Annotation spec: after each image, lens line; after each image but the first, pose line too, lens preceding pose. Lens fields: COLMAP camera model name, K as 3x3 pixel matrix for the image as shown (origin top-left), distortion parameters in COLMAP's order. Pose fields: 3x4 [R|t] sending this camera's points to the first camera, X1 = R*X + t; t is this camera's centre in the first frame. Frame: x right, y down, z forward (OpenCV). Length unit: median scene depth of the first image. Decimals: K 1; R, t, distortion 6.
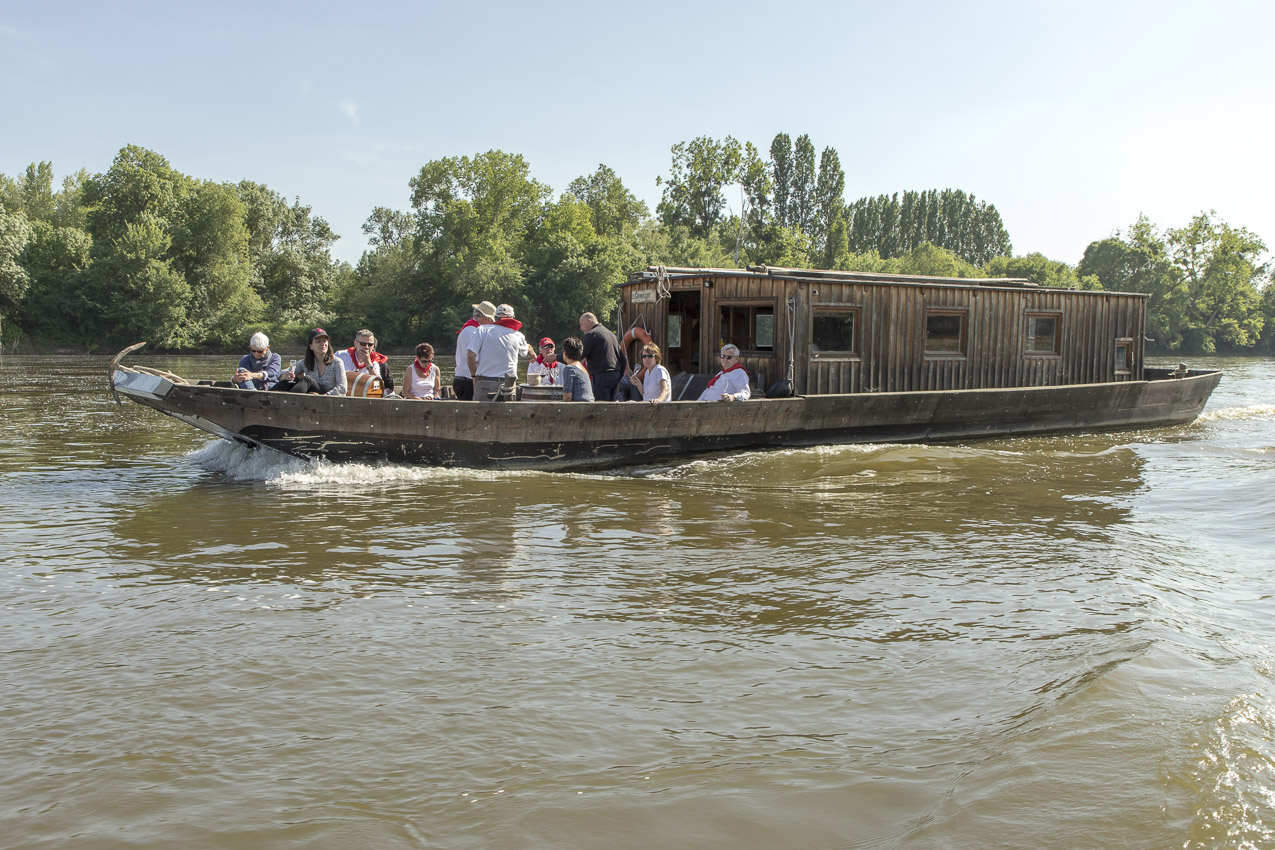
lens RADIAL K [[1207.9, 0, 637.5], [0, 1207.9, 425.0], [0, 0, 1]] dist [-0.009920, -0.008573]
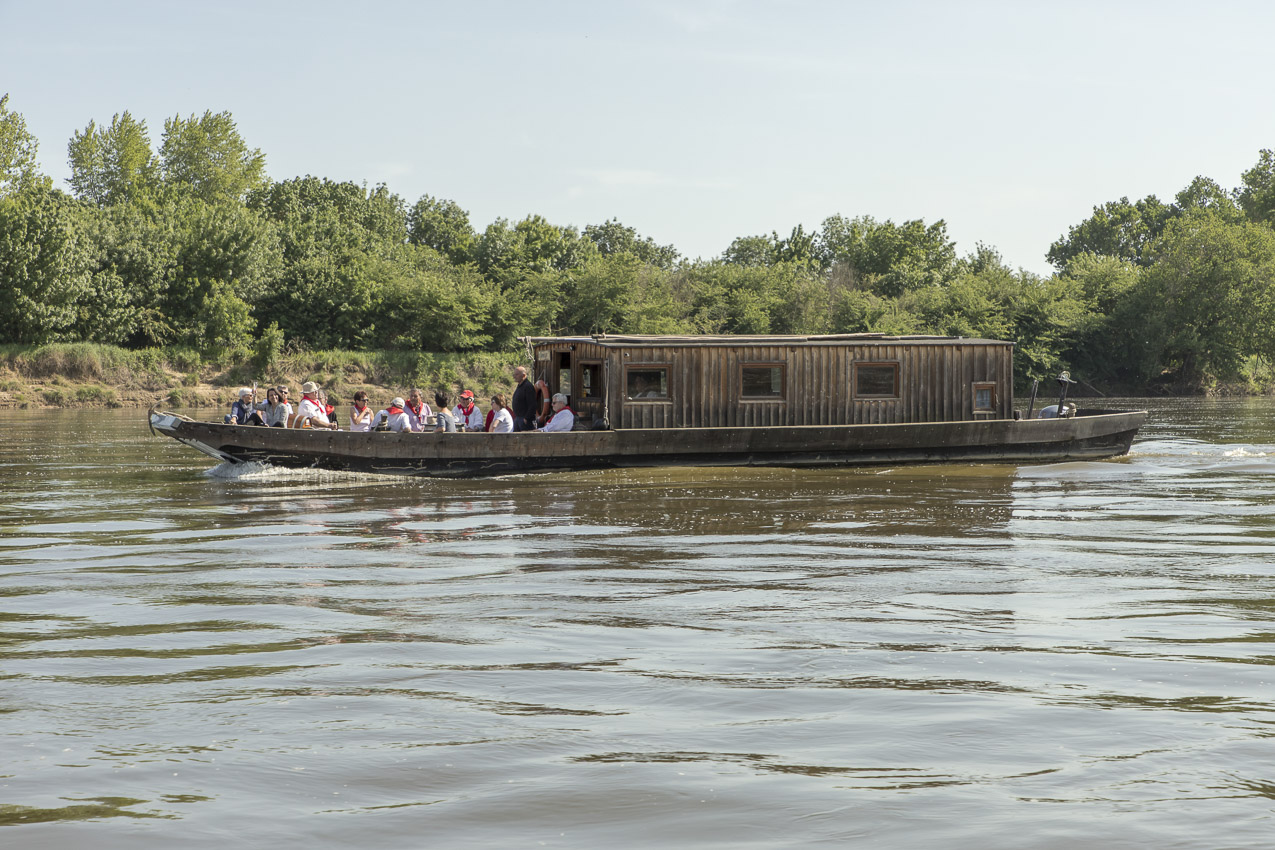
lens RADIAL K [[2564.7, 0, 637.5], [0, 2564.7, 425.0], [0, 0, 1]] dist [0.050210, 0.103776]
pose [[0.970731, -0.009053, -0.240000, 0.852829], [-0.003287, 0.998695, -0.050967, 0.118572], [0.240148, 0.050264, 0.969434, -1.816798]]
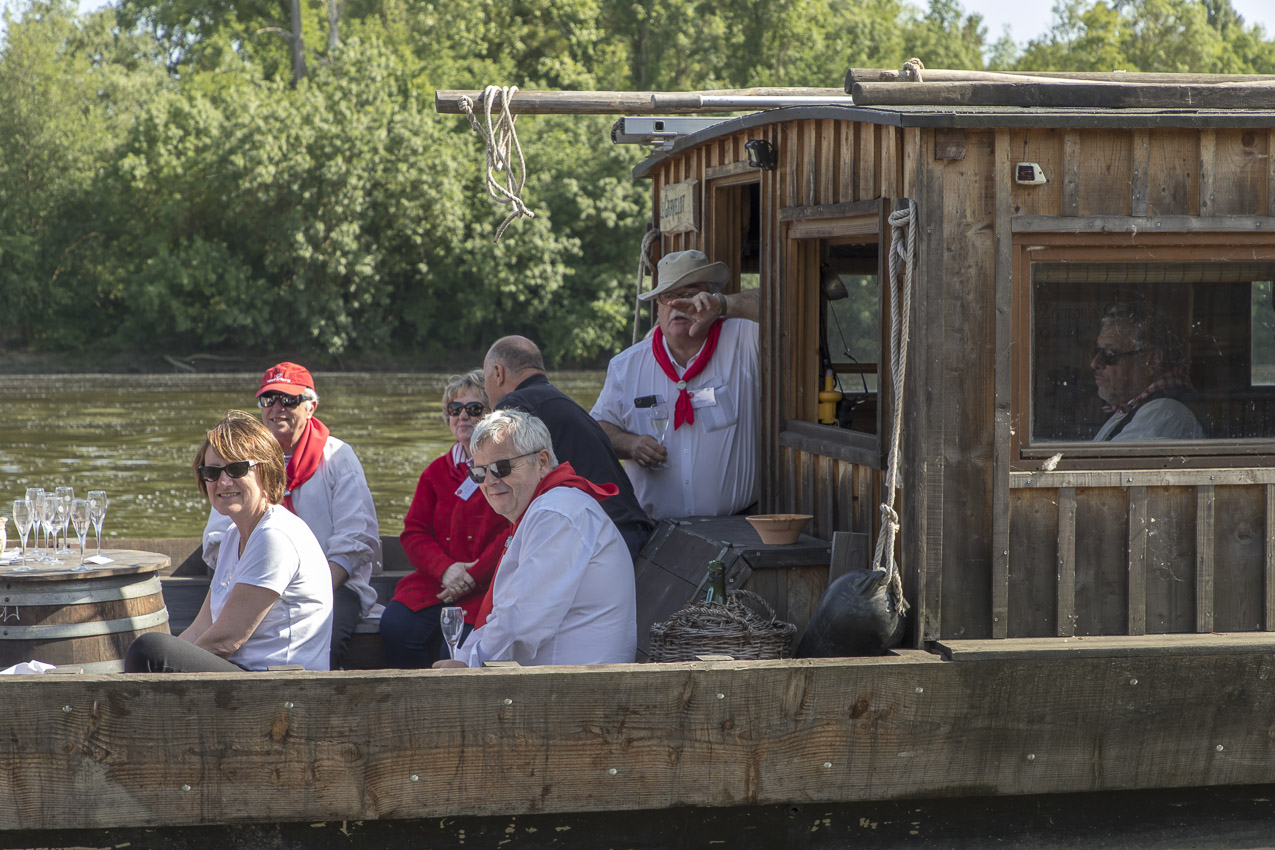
lens RADIAL K [[2759.1, 0, 637.5], [0, 2759.1, 425.0], [0, 0, 1]] dist [0.039252, 0.085176]
pose [[0.898047, 0.007942, -0.439828, 0.301110], [-0.020619, 0.999498, -0.024052, -0.050031], [0.439416, 0.030669, 0.897760, 0.512623]]
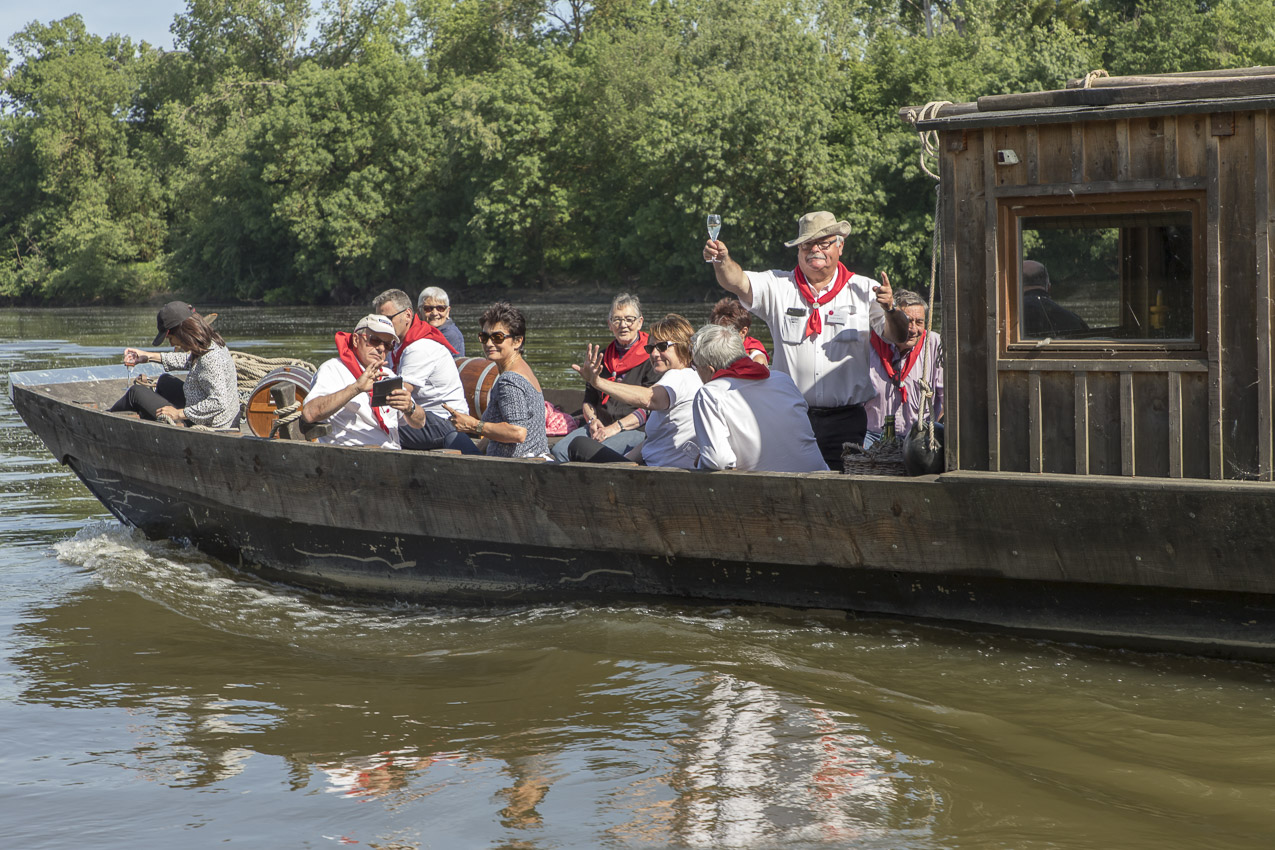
lens RADIAL K [[2564.7, 0, 637.5], [0, 2564.7, 425.0], [0, 0, 1]] dist [0.050210, 0.103776]
pose [[0.264334, 0.047374, -0.963267, 0.781814], [-0.044592, 0.998325, 0.036861, -0.058431], [0.963400, 0.033210, 0.266004, 0.715142]]
